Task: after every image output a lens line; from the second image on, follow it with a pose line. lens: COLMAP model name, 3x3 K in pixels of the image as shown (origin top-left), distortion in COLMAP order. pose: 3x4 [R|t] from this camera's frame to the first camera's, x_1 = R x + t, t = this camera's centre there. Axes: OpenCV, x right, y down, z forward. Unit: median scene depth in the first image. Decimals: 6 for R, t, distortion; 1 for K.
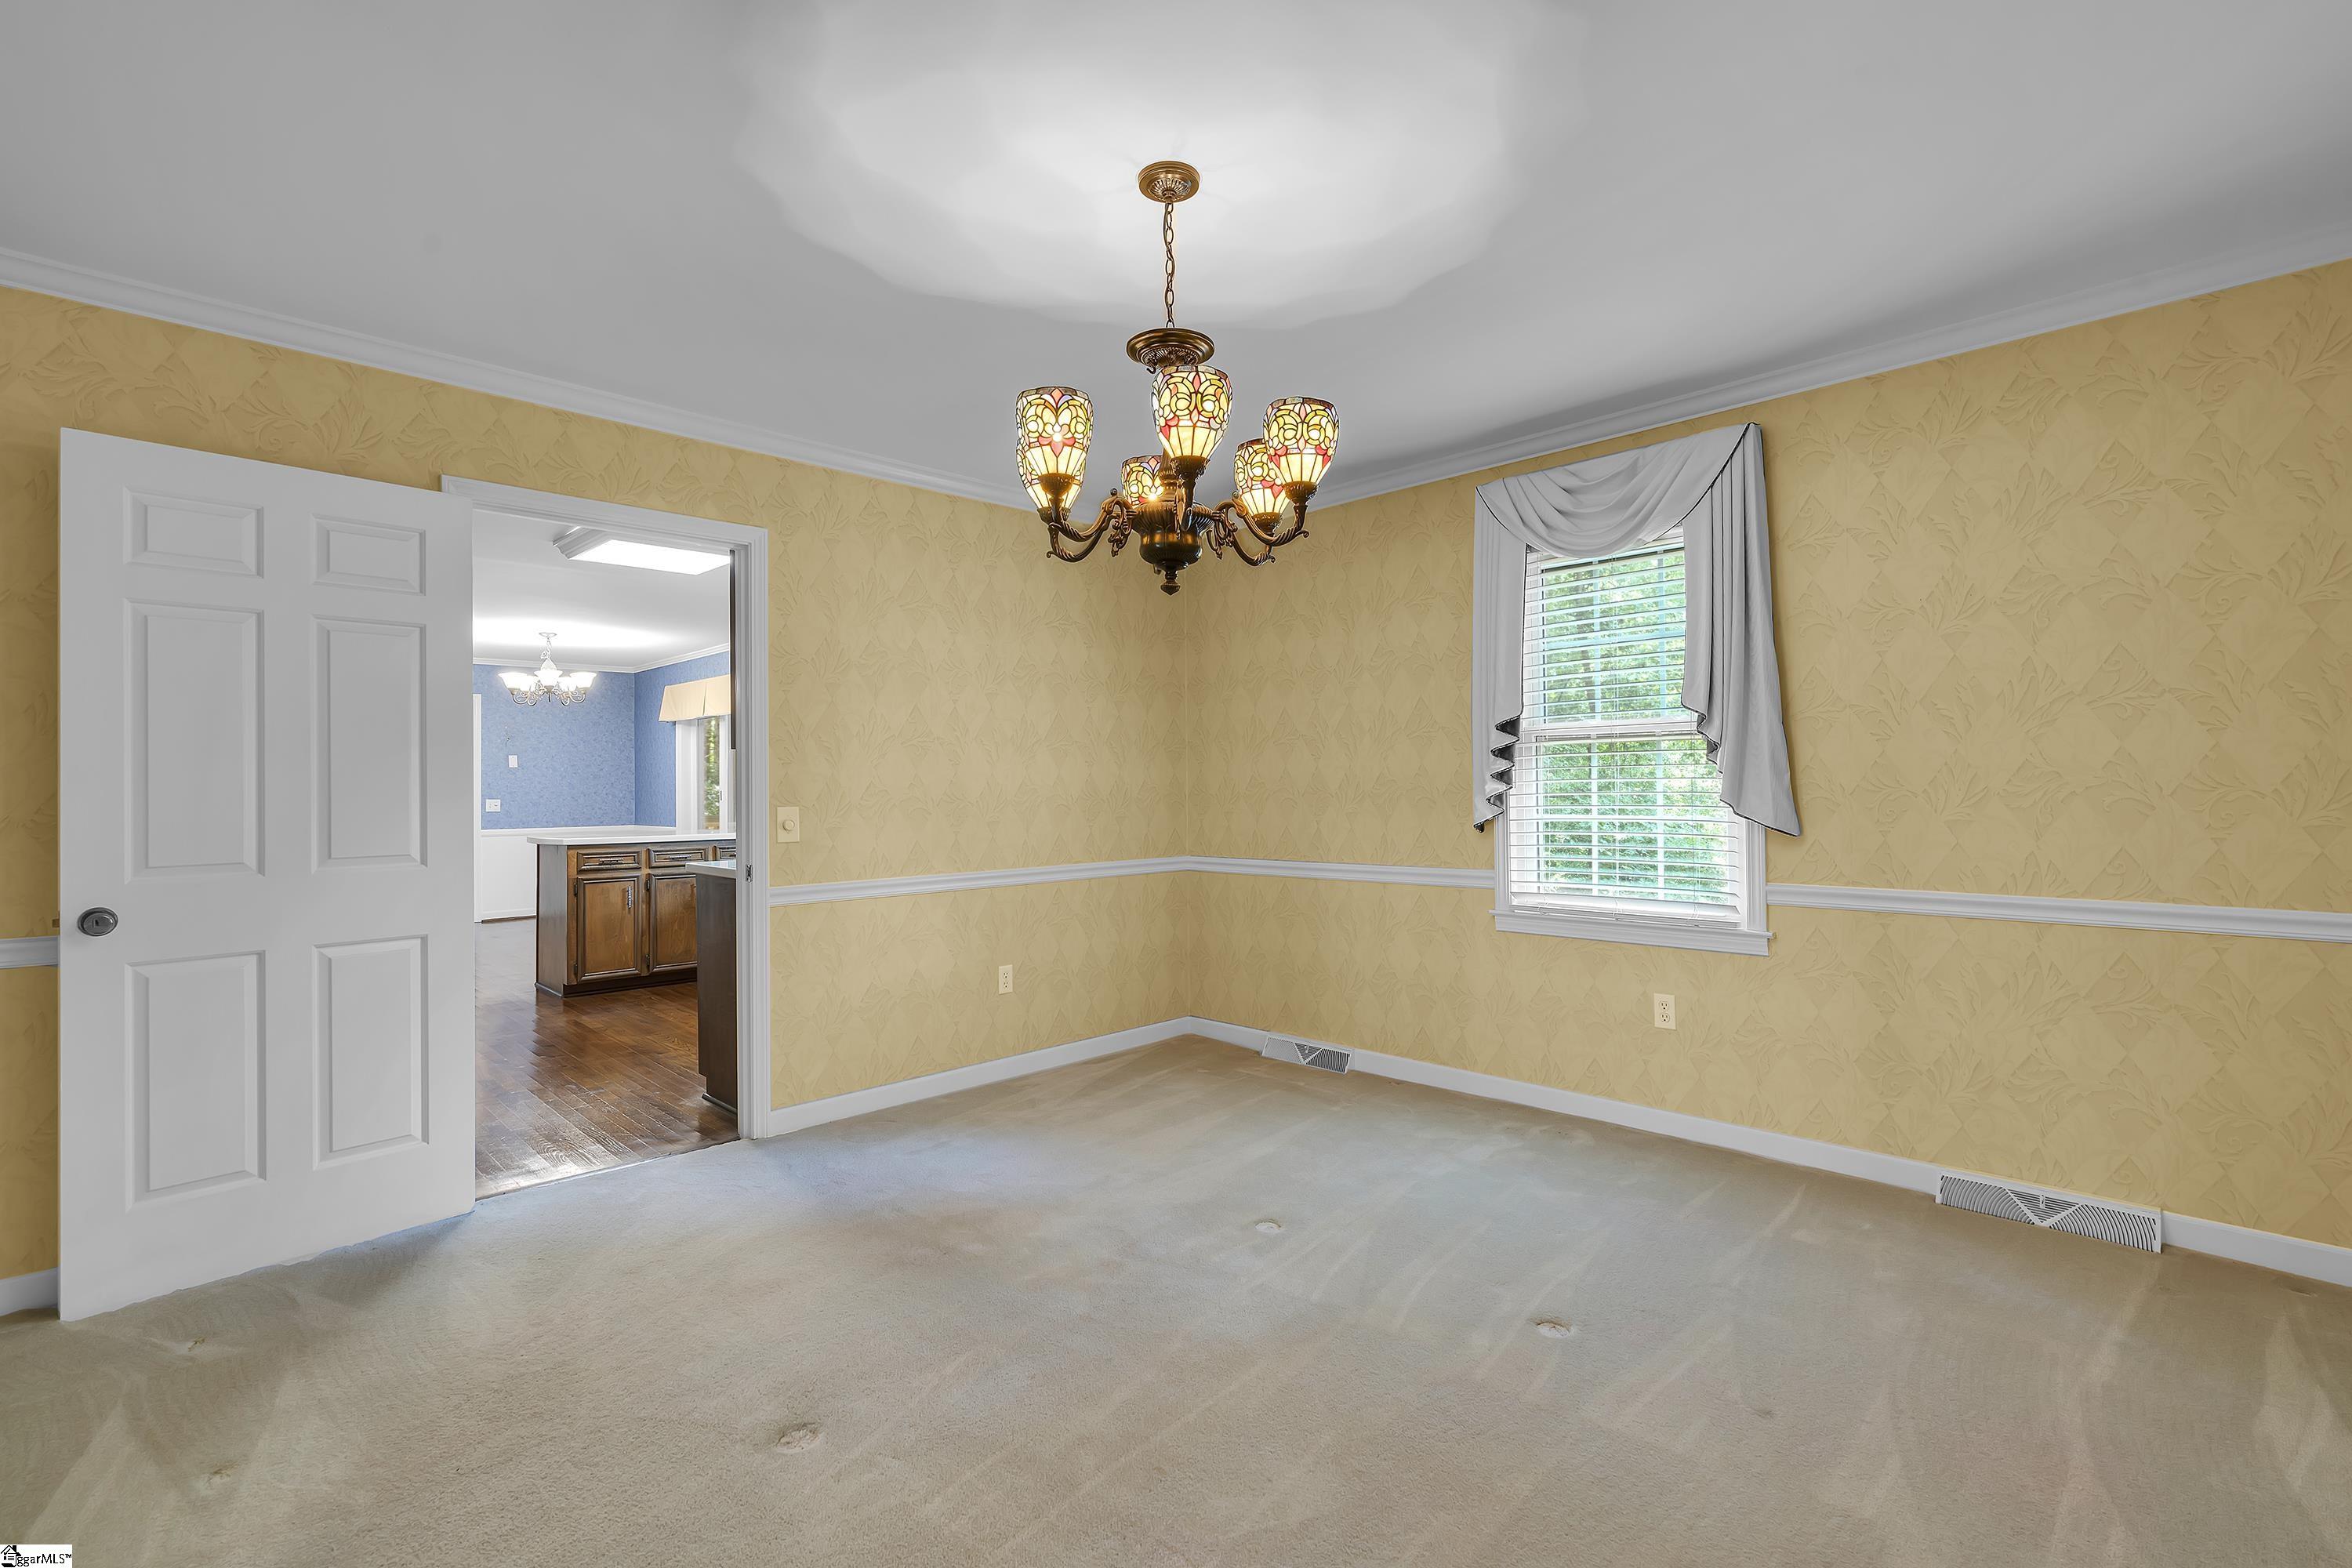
lens RADIAL K [[1062.5, 0, 1177.7], [0, 1062.5, 790.0], [0, 0, 1]] dist [-0.012178, 0.000646]
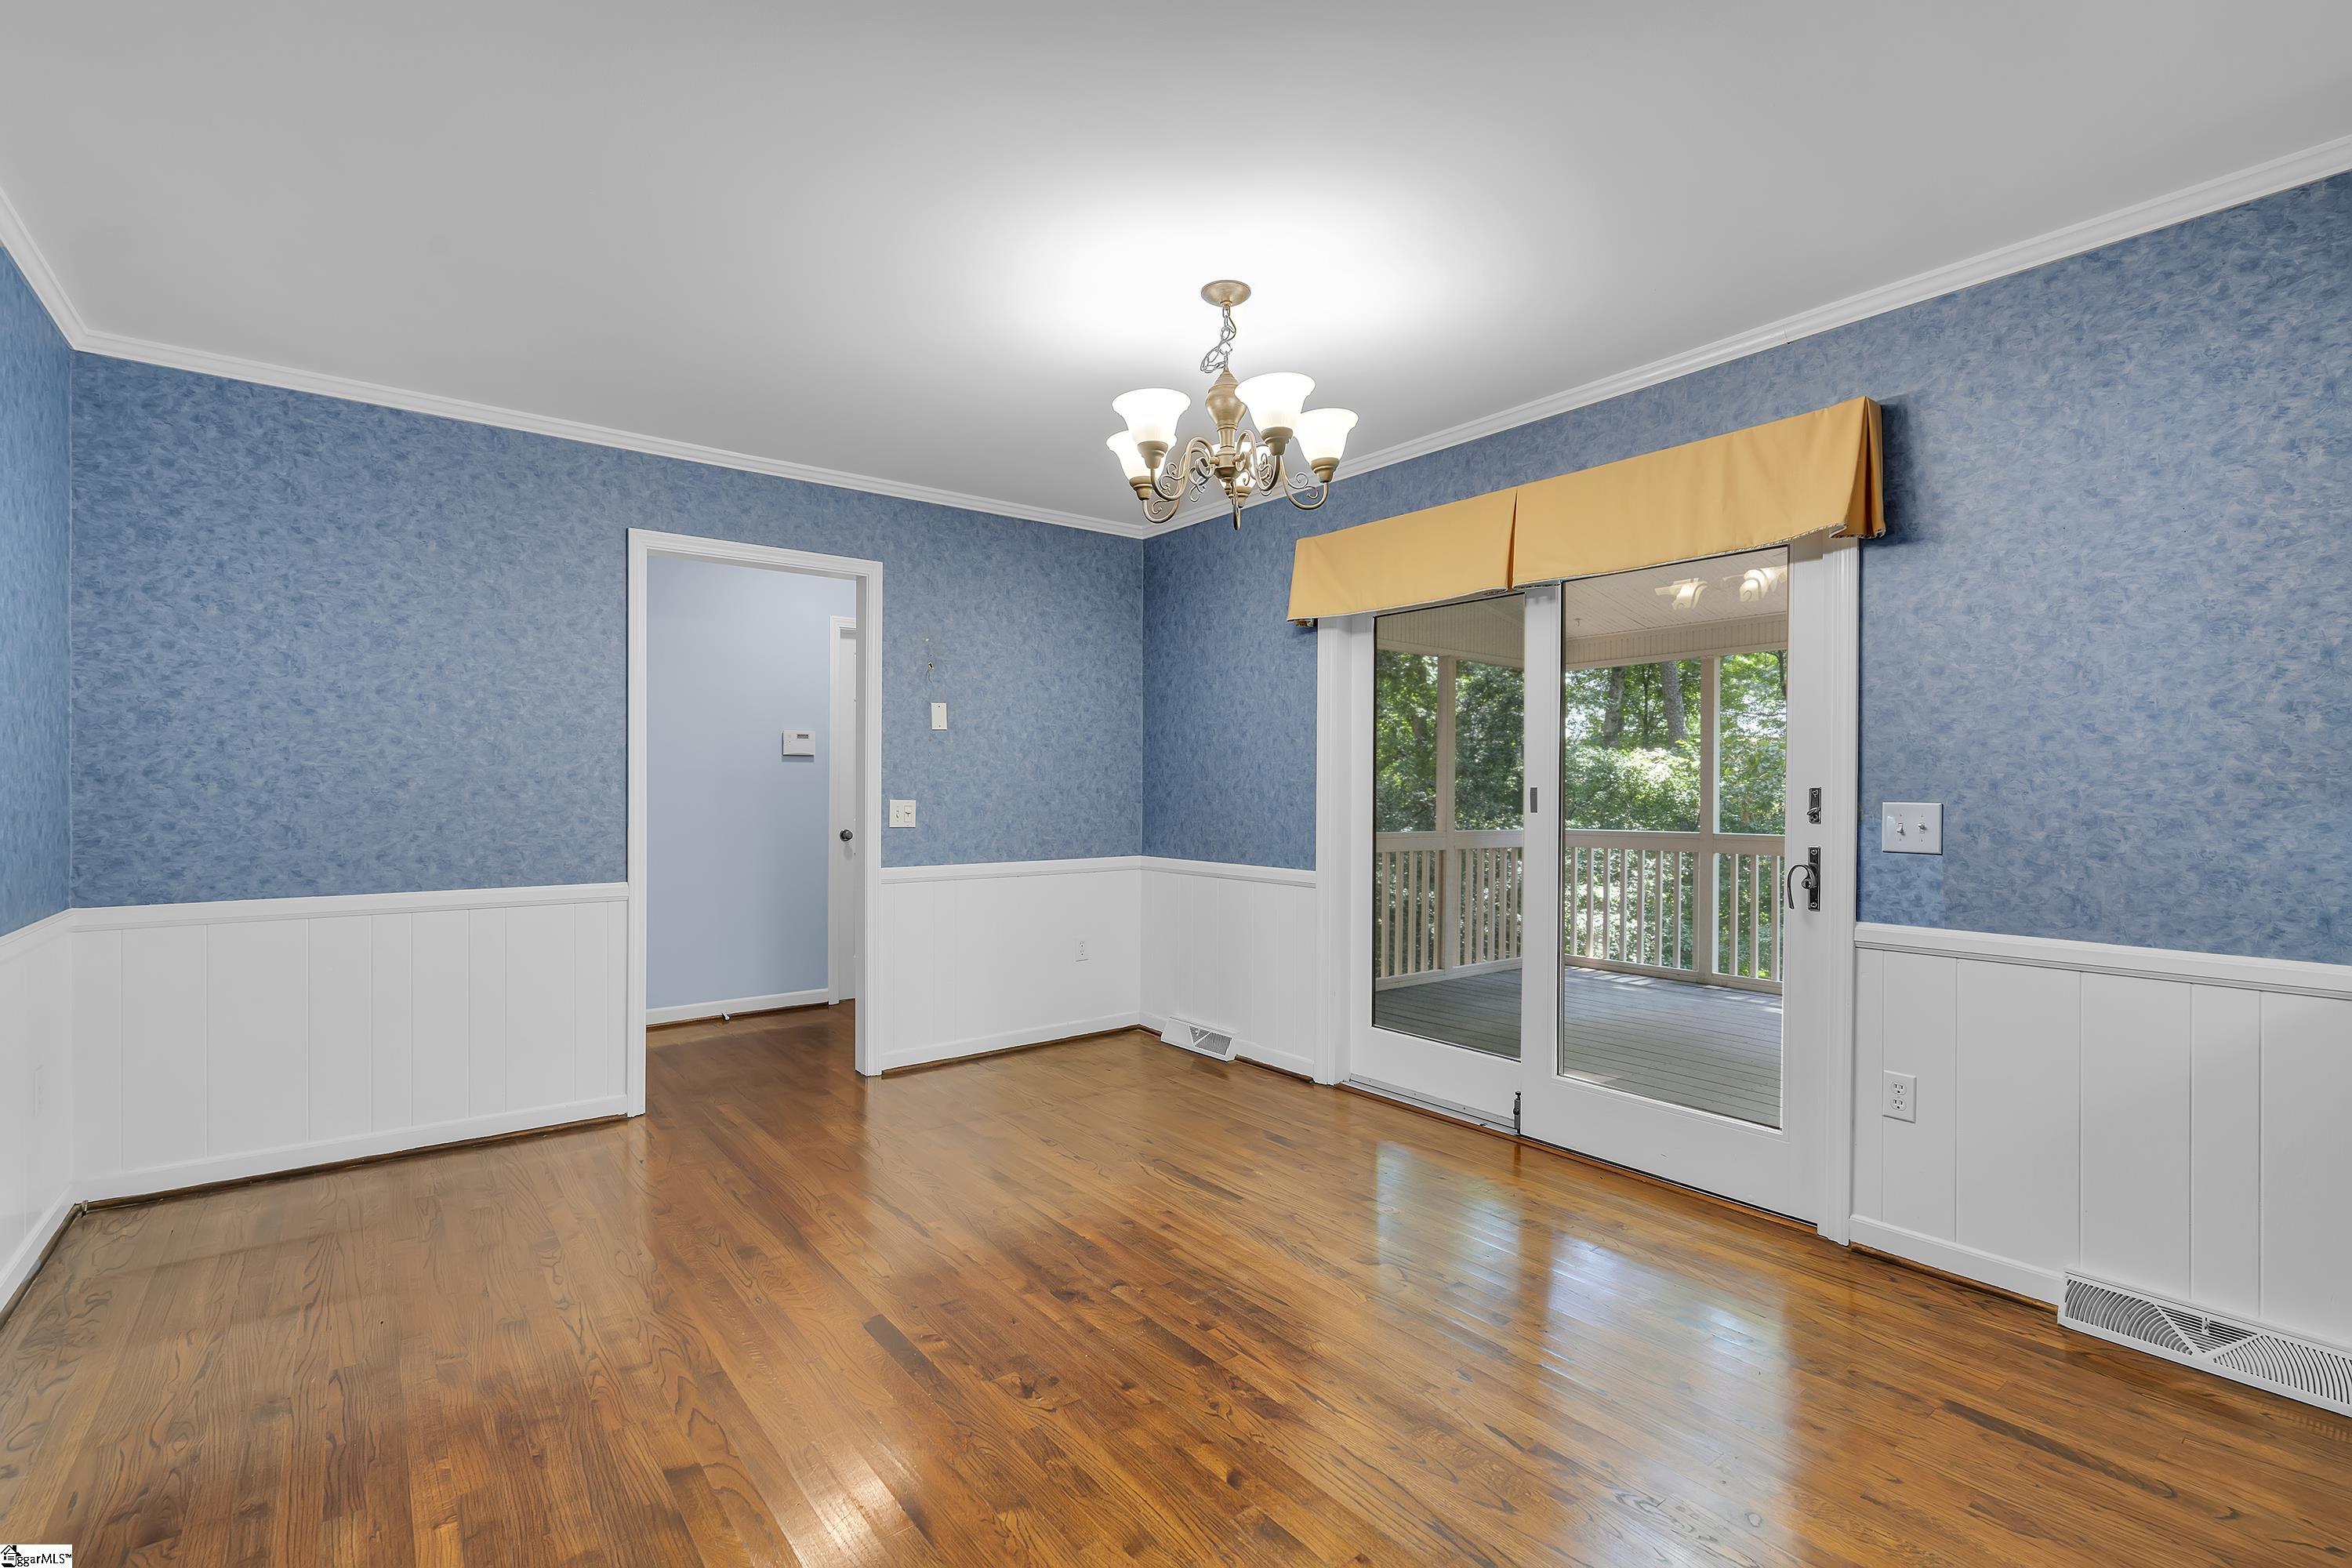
lens RADIAL K [[1062.5, 0, 1177.3], [0, 1062.5, 798.5], [0, 0, 1]] dist [-0.012178, 0.000646]
pose [[0.991767, 0.012276, -0.127467, -0.581918], [-0.010775, 0.999864, 0.012458, 0.001887], [0.127603, -0.010982, 0.991765, 0.696212]]
